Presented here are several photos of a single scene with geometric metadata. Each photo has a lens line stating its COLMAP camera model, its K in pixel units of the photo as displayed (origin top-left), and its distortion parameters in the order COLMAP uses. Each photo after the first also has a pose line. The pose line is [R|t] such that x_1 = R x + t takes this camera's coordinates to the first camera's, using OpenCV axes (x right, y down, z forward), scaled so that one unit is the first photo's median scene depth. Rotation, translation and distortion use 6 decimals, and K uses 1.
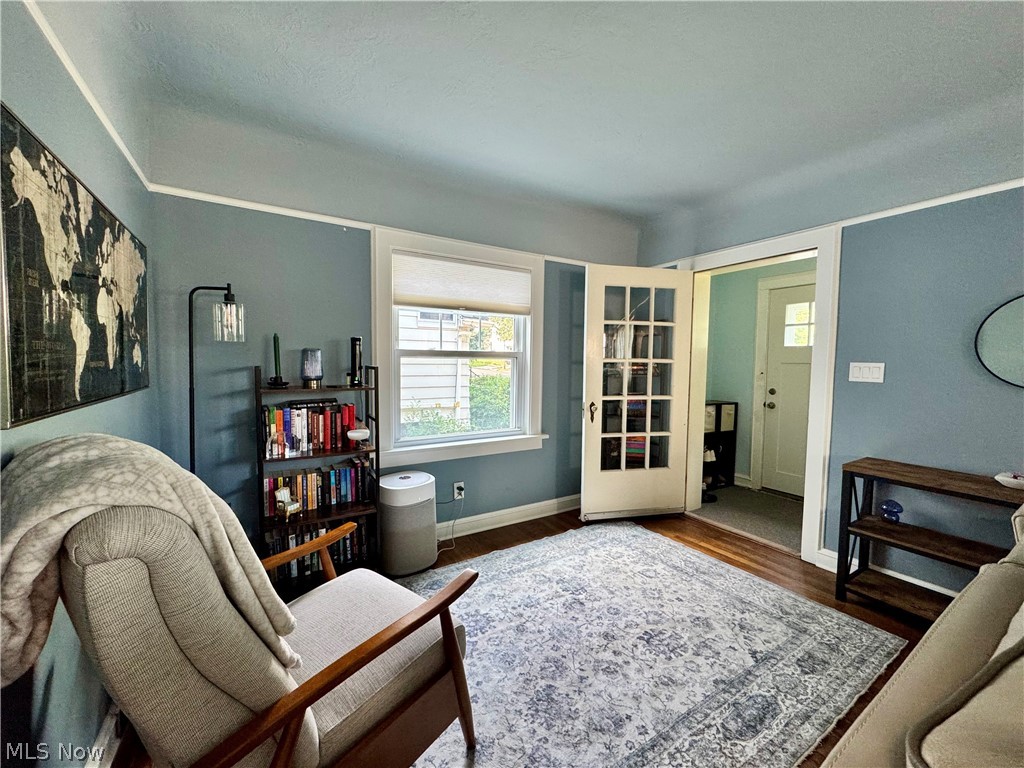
lens RADIAL K [[410.3, 0, 514.4], [0, 410.3, 386.2], [0, 0, 1]] dist [-0.003744, 0.001177]
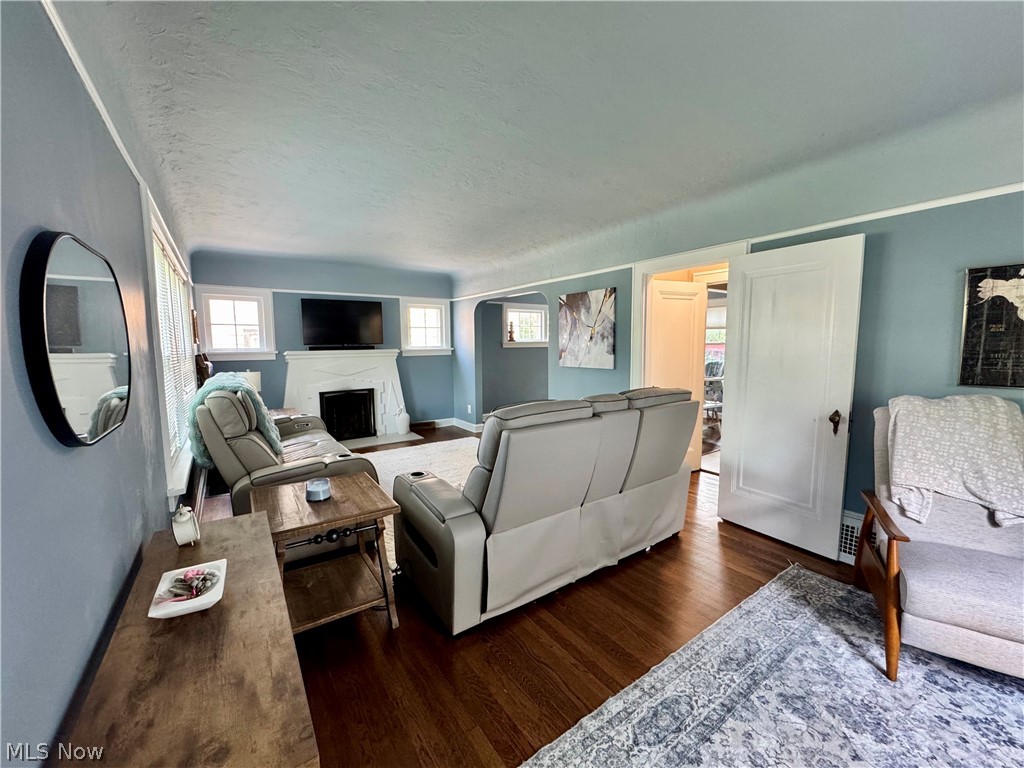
lens RADIAL K [[410.3, 0, 512.2], [0, 410.3, 383.2], [0, 0, 1]] dist [-0.003744, 0.001177]
pose [[-0.999066, 0.005241, -0.042896, 0.907758], [-0.001427, 0.988074, 0.153975, -0.160213], [0.043191, 0.153892, -0.987143, 1.695237]]
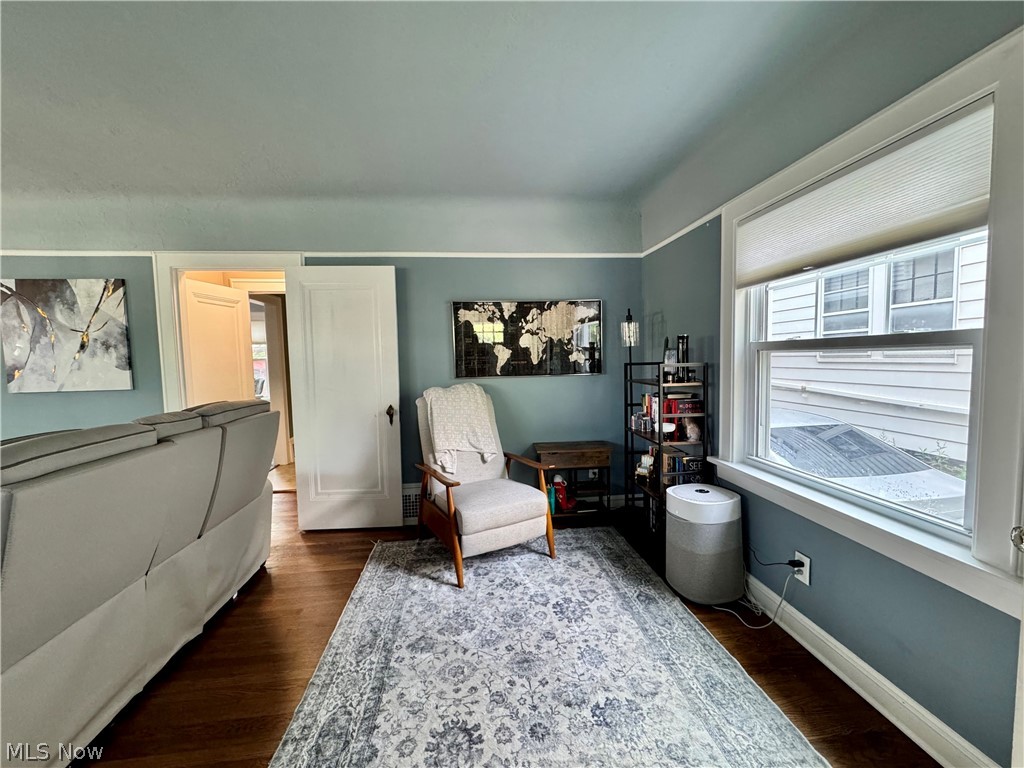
lens RADIAL K [[410.3, 0, 509.4], [0, 410.3, 384.5], [0, 0, 1]] dist [-0.003744, 0.001177]
pose [[-0.445297, 0.059623, -0.893396, 1.074359], [-0.035884, 0.995791, 0.084342, -0.098701], [0.894664, 0.069615, -0.441283, 1.567656]]
